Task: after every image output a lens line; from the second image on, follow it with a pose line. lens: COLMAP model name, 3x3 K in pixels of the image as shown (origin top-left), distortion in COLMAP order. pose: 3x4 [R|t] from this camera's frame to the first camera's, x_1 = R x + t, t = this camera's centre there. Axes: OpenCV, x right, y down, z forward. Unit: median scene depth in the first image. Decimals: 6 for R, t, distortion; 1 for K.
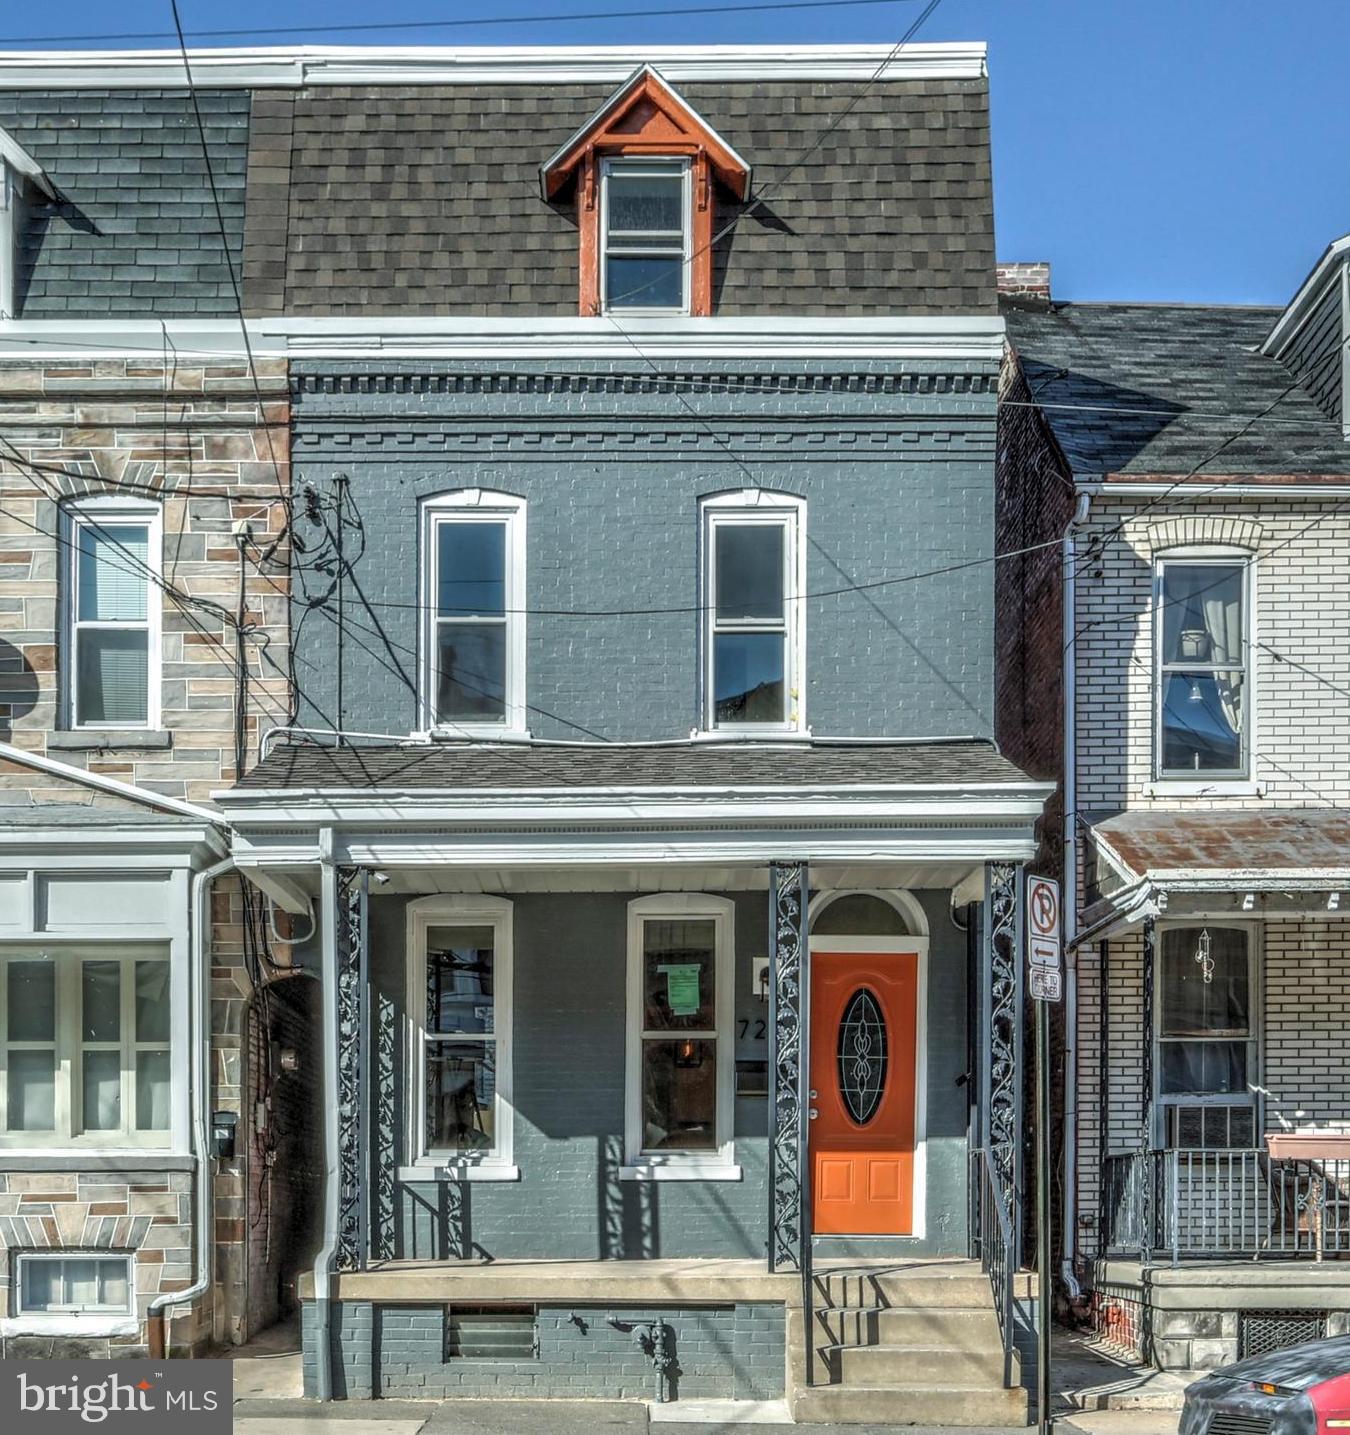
lens RADIAL K [[2435.3, 0, 600.3], [0, 2435.3, 690.6], [0, 0, 1]] dist [-0.019821, -0.012441]
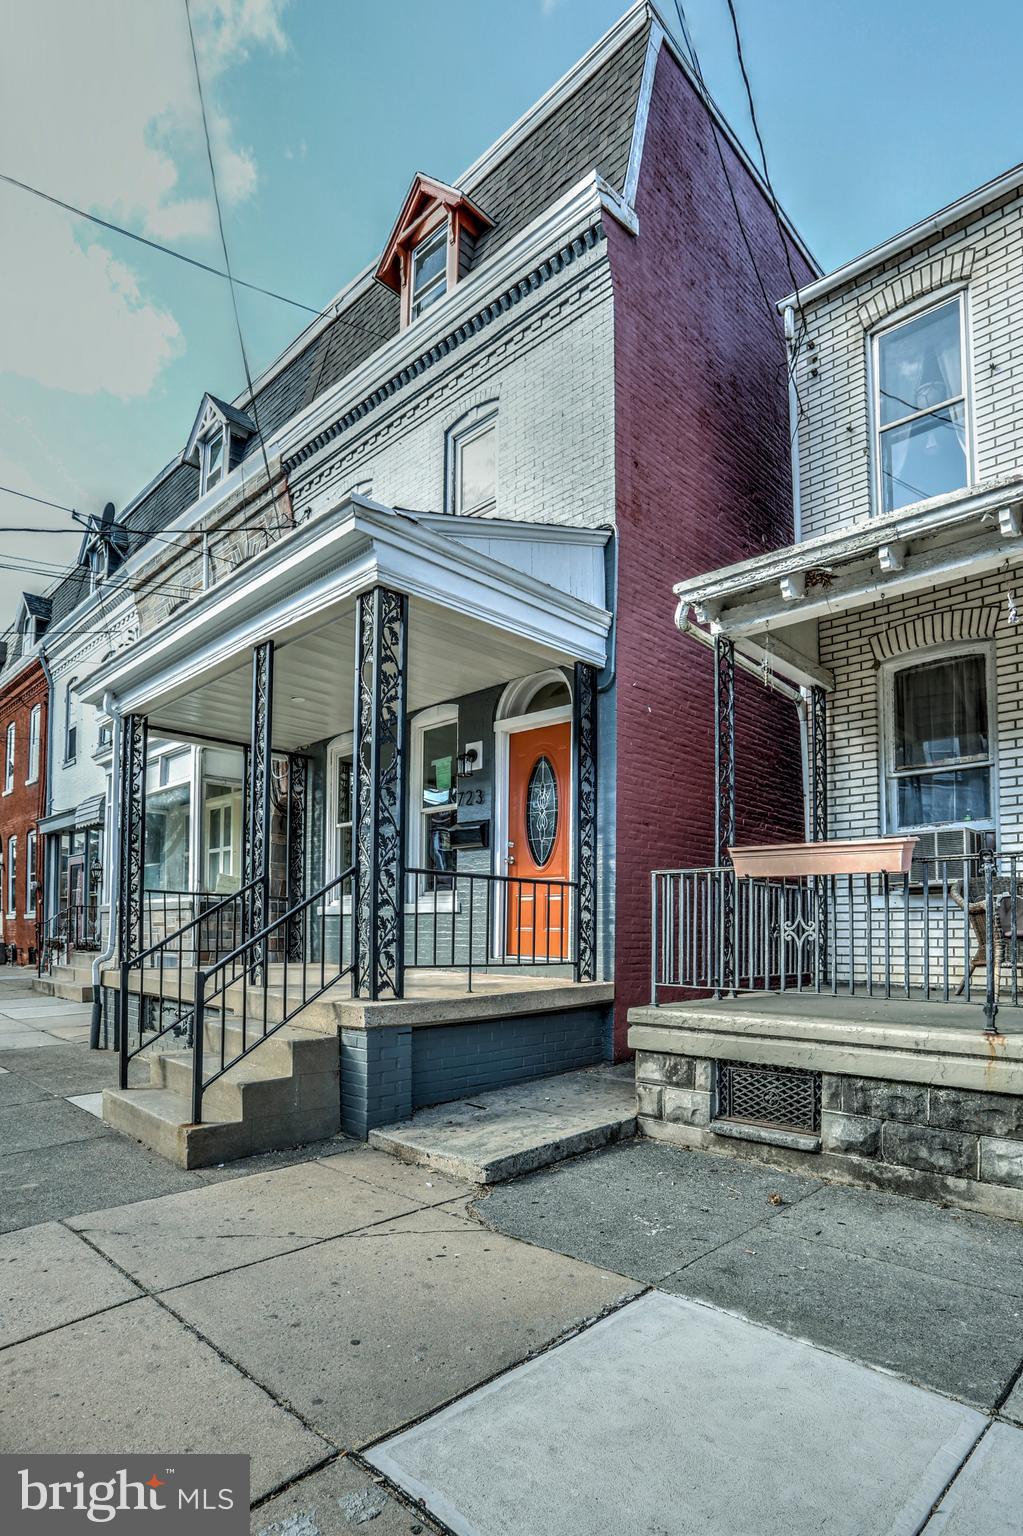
lens RADIAL K [[771.6, 0, 538.7], [0, 771.6, 820.3], [0, 0, 1]] dist [-0.018198, -0.000160]
pose [[0.731076, -0.092419, -0.676008, 0.365760], [0.141045, 0.989854, 0.017209, 0.145516], [0.667558, -0.107928, 0.736694, 0.699478]]
